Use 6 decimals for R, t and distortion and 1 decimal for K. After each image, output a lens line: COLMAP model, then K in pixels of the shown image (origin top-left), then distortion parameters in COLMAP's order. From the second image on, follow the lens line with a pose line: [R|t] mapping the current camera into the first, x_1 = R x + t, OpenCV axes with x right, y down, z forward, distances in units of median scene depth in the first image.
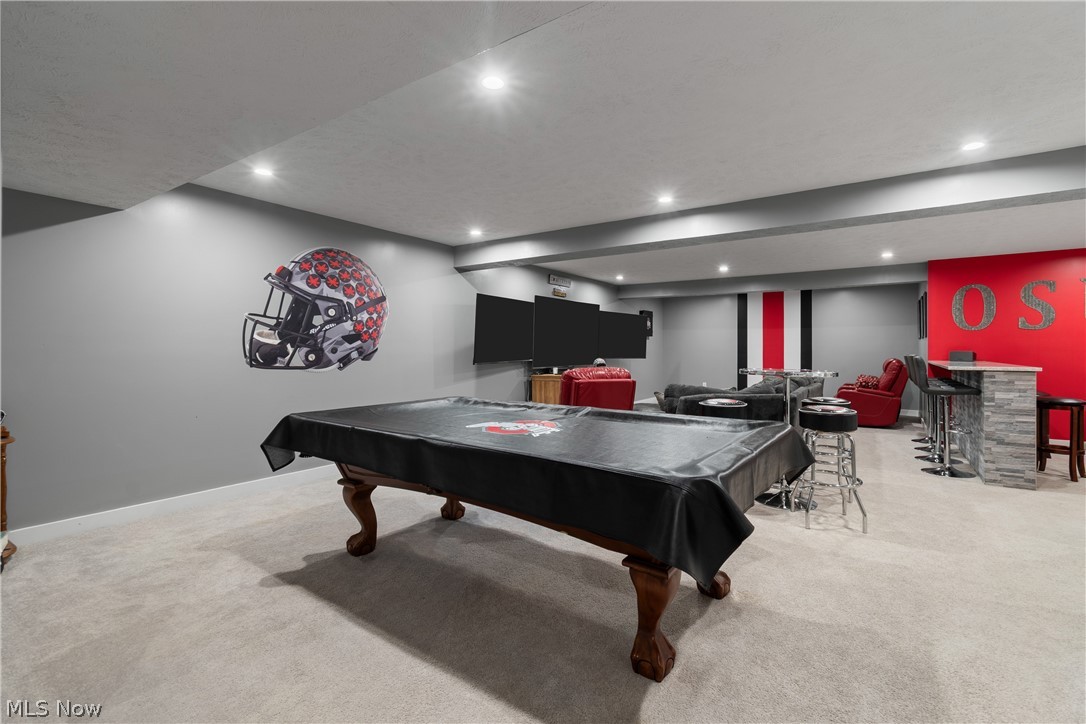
lens RADIAL K [[483.7, 0, 562.0], [0, 483.7, 344.5], [0, 0, 1]] dist [-0.001403, -0.000225]
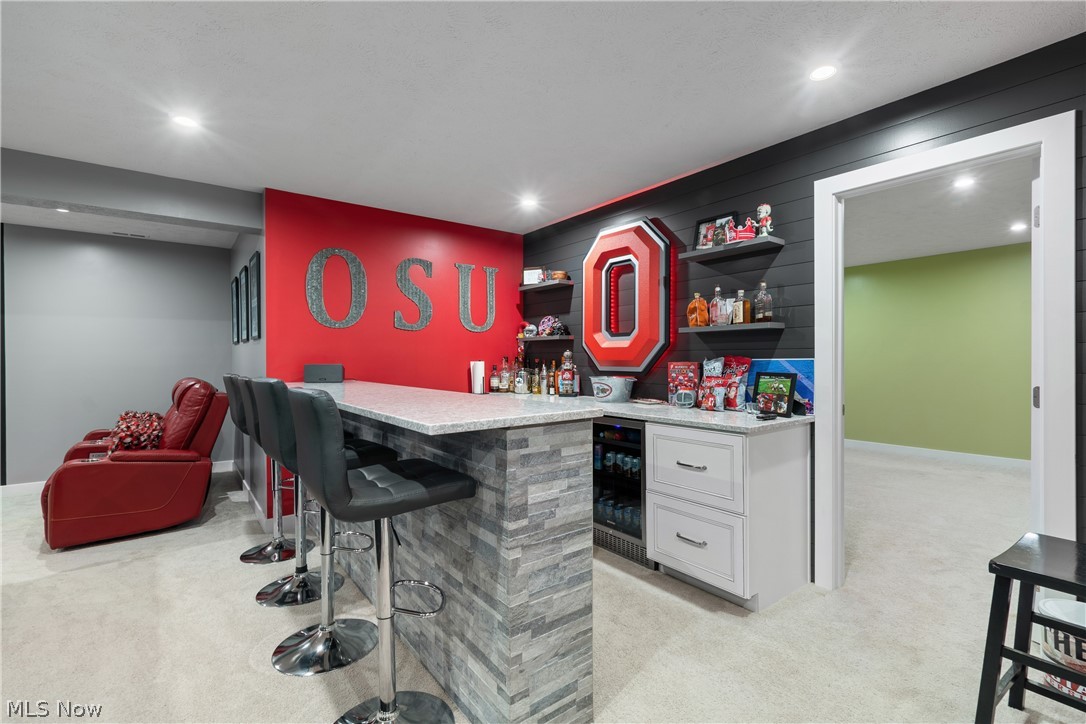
lens RADIAL K [[483.7, 0, 543.4], [0, 483.7, 360.8], [0, 0, 1]] dist [-0.001403, -0.000225]
pose [[0.318241, -0.009299, 0.947964, 0.376617], [-0.000974, 0.999948, 0.010136, 0.003832], [-0.948009, -0.004149, 0.318215, 0.575539]]
